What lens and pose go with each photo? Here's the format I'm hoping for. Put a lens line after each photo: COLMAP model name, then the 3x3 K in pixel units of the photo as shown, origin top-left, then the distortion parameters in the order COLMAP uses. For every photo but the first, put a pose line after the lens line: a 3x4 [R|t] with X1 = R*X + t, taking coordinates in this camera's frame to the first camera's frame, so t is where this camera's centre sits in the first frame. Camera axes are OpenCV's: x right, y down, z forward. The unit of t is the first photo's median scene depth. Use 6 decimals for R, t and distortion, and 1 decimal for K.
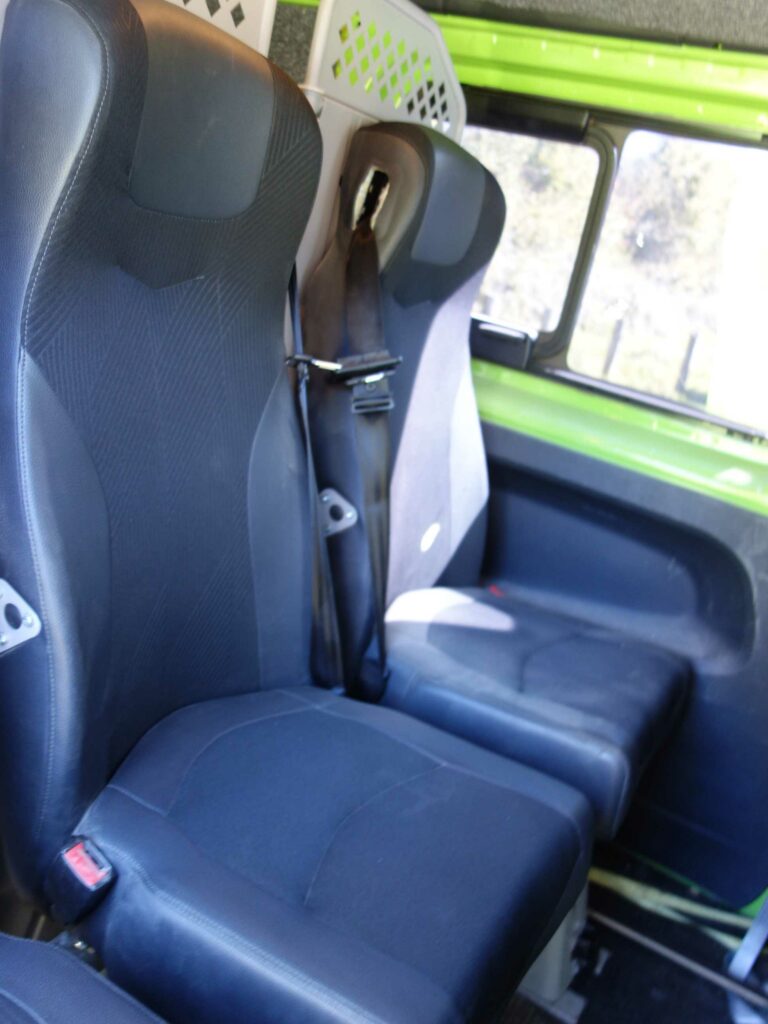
lens RADIAL K [[913.0, 0, 384.0], [0, 913.0, 512.0], [0, 0, 1]] dist [0.008845, -0.010494]
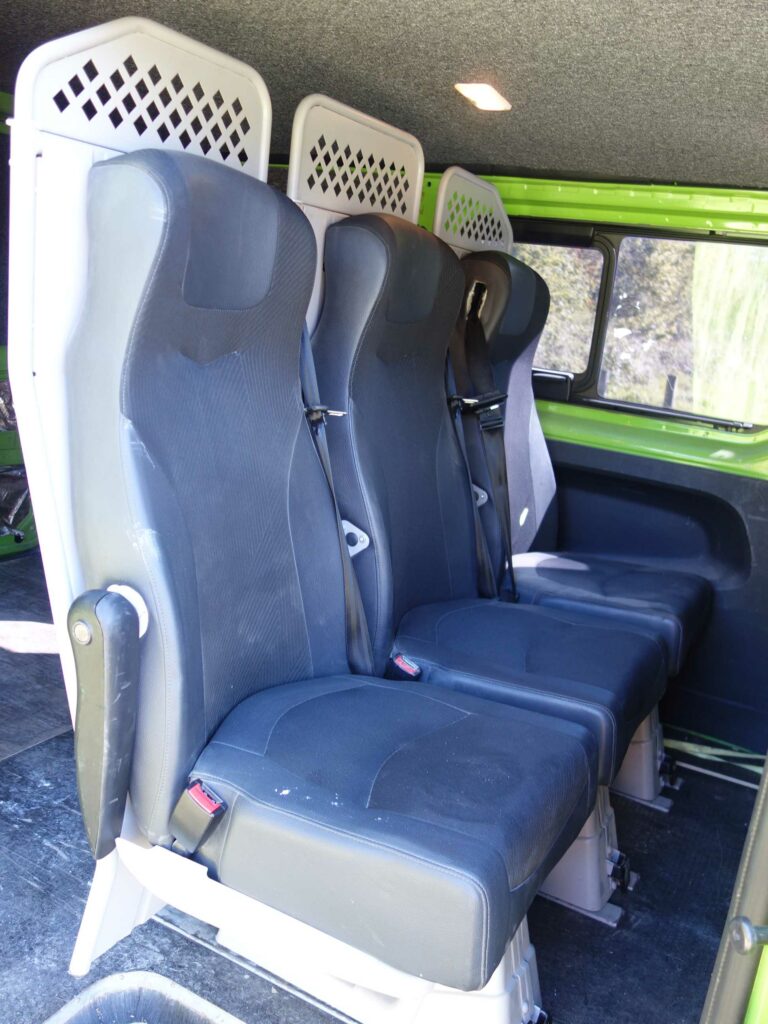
lens RADIAL K [[910.9, 0, 384.0], [0, 910.9, 512.0], [0, 0, 1]] dist [0.000257, 0.003100]
pose [[0.994154, -0.107707, 0.007537, -0.190525], [0.107961, 0.990745, -0.082269, 0.120717], [0.001393, 0.082602, 0.996582, -0.482154]]
